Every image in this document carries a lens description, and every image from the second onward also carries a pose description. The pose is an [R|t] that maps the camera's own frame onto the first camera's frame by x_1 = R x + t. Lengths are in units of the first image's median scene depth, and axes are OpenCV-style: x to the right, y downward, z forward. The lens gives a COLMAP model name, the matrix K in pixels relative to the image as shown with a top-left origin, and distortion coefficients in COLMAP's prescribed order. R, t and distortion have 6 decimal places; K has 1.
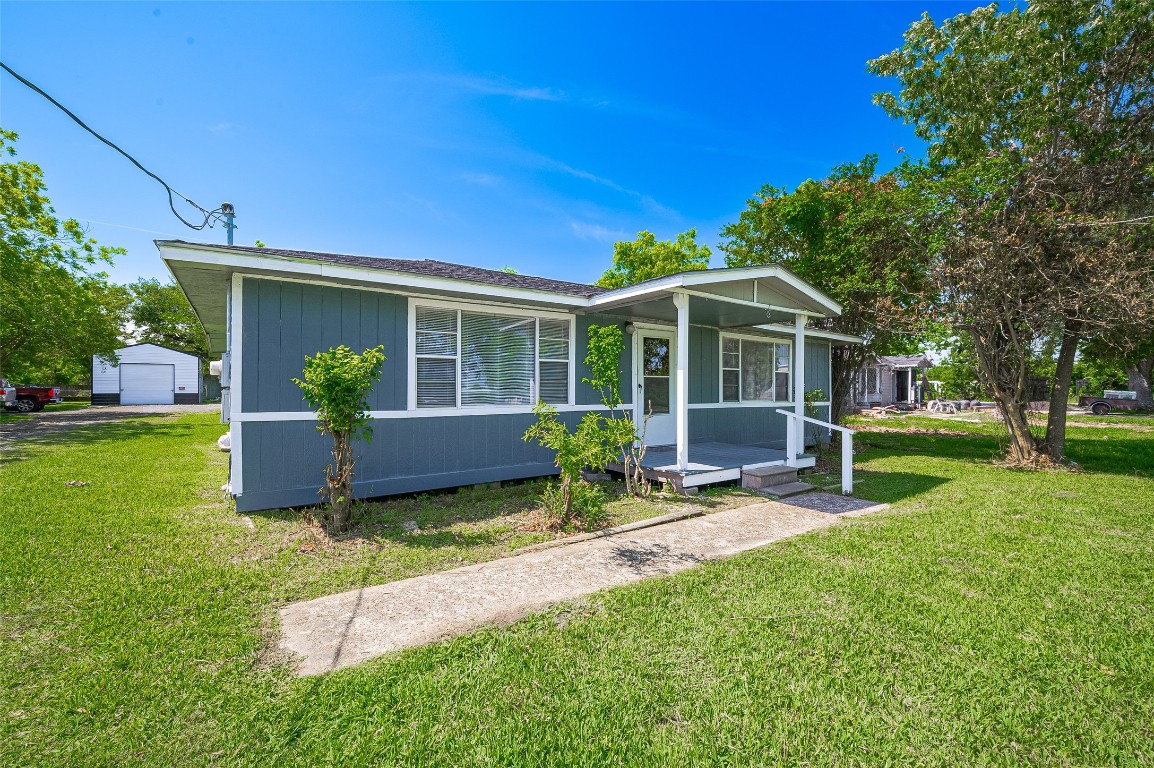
lens RADIAL K [[458.3, 0, 574.8], [0, 458.3, 390.5], [0, 0, 1]] dist [0.003506, -0.000566]
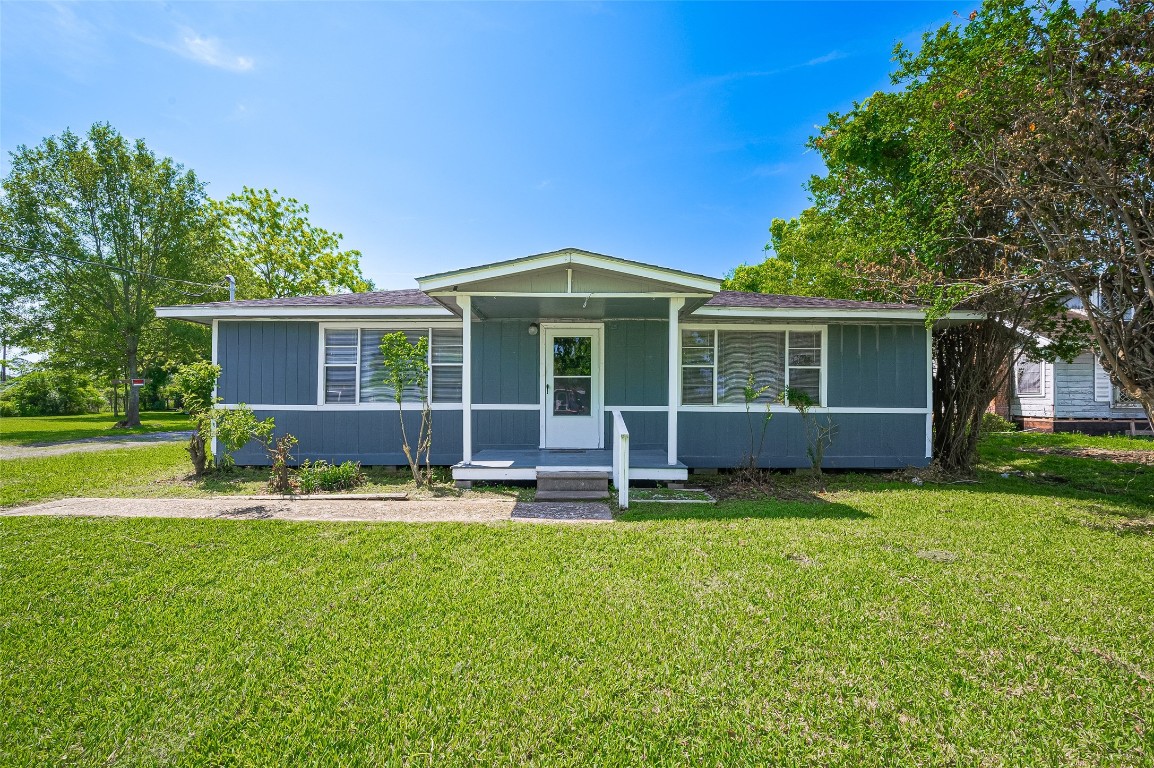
lens RADIAL K [[458.3, 0, 546.3], [0, 458.3, 399.7], [0, 0, 1]] dist [0.003506, -0.000566]
pose [[0.836284, -0.002413, -0.548291, 0.873356], [-0.000917, 0.999983, -0.005800, 0.031149], [0.548296, 0.005353, 0.836267, 0.210584]]
